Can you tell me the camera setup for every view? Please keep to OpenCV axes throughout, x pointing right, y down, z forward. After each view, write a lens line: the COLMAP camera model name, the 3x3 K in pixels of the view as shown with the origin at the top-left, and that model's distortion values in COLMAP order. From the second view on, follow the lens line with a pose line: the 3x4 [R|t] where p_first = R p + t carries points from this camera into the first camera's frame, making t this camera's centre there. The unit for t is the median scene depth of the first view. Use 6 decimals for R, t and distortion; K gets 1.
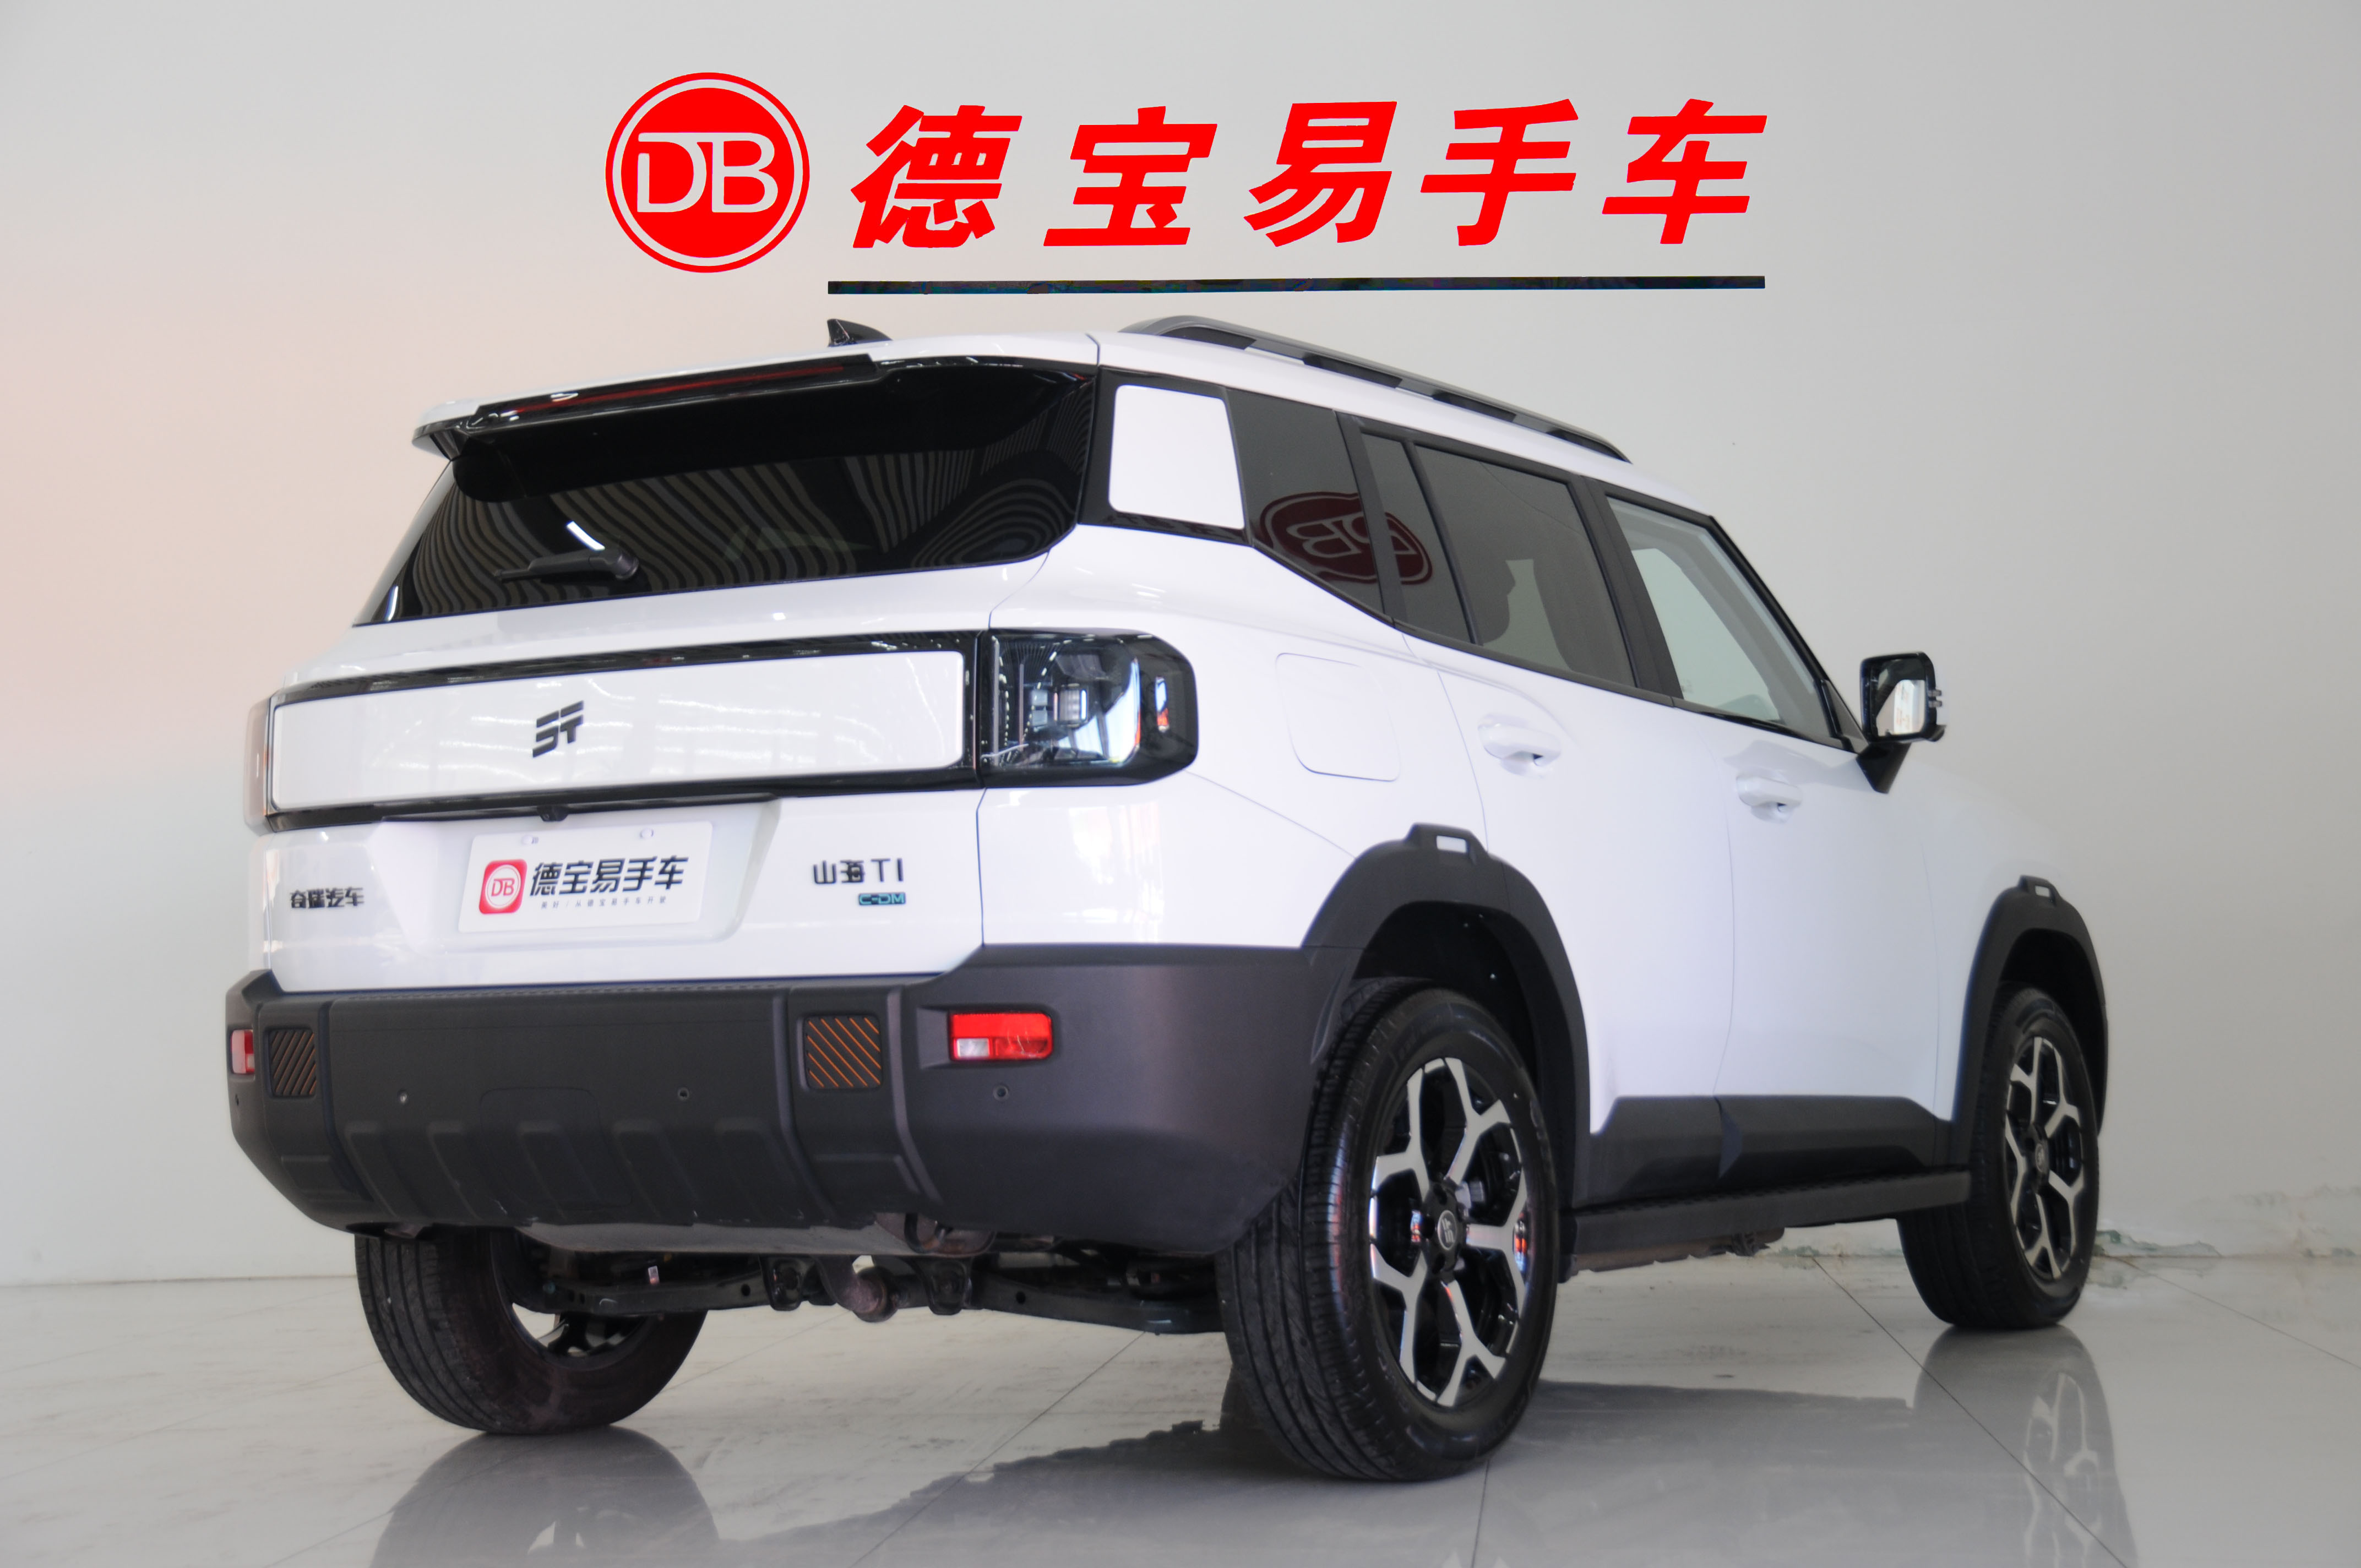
lens RADIAL K [[3526.9, 0, 1178.4], [0, 3526.9, 766.2], [0, 0, 1]] dist [-0.430809, 0.000000]
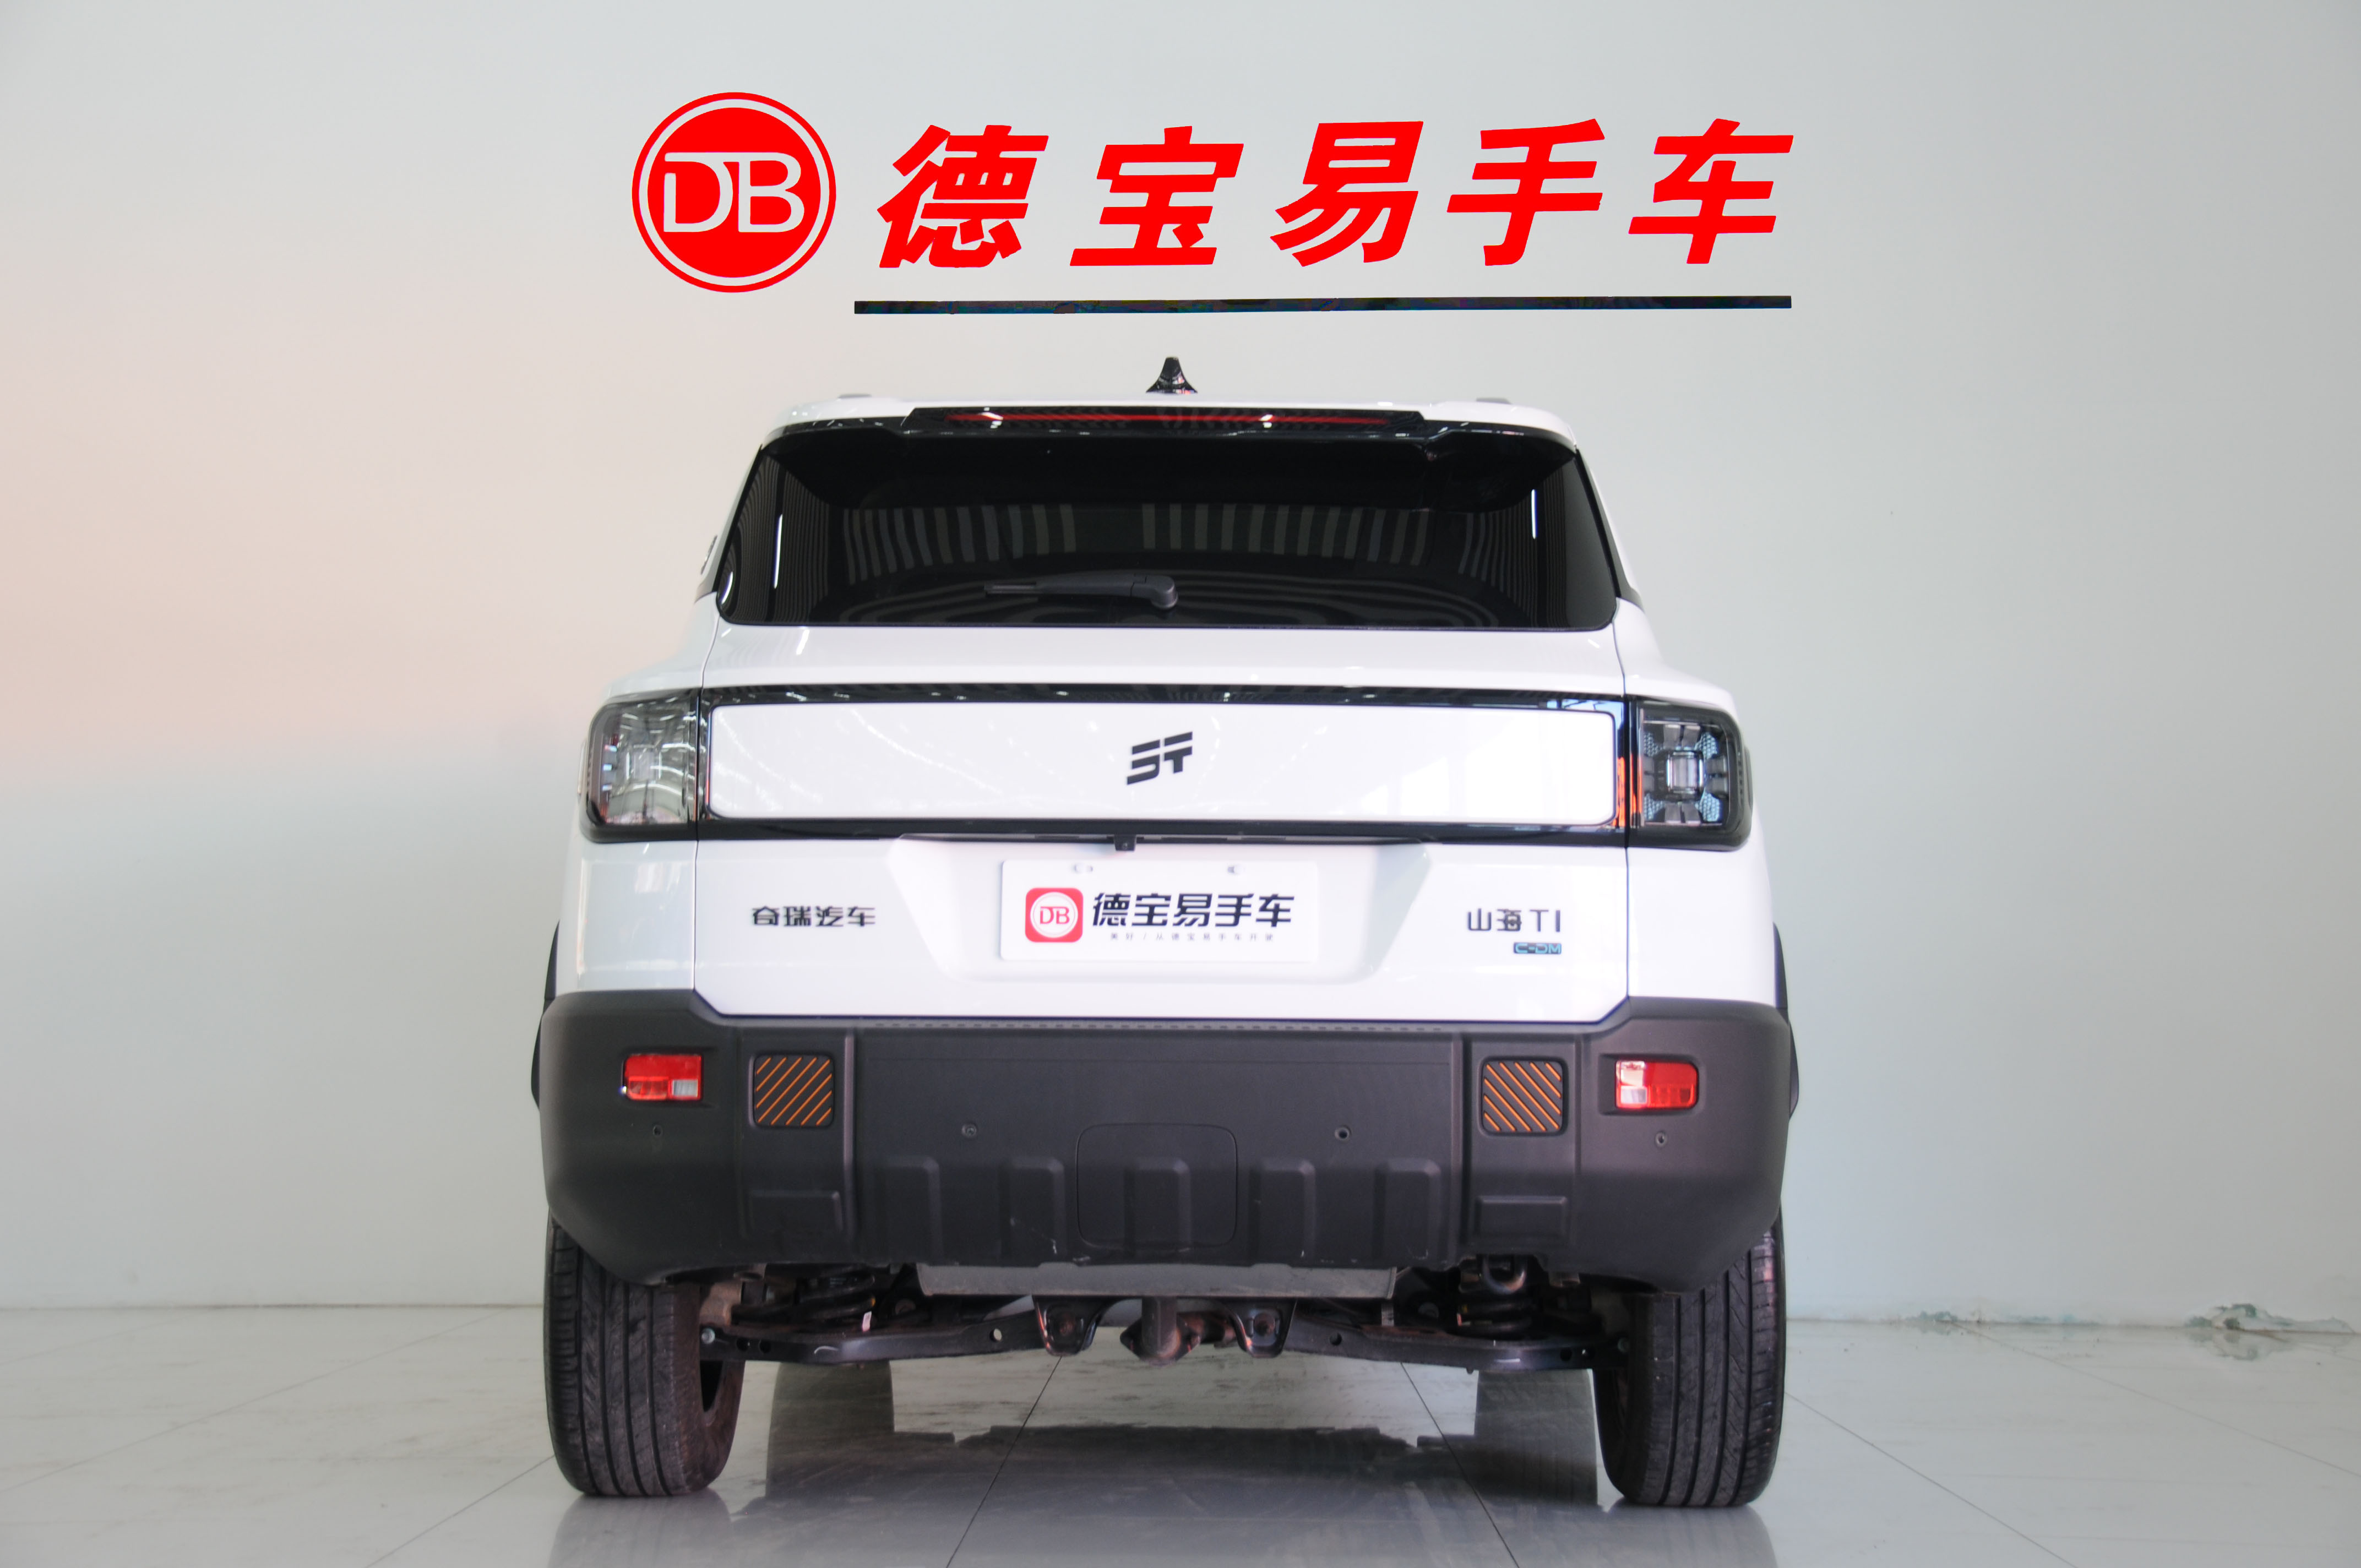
lens RADIAL K [[3526.9, 0, 1188.6], [0, 3526.9, 801.8], [0, 0, 1]] dist [-0.430809, 0.000000]
pose [[0.972846, 0.065014, 0.222133, -0.389685], [-0.062854, 0.997882, -0.016784, 0.017848], [-0.222754, 0.002366, 0.974872, 0.029892]]
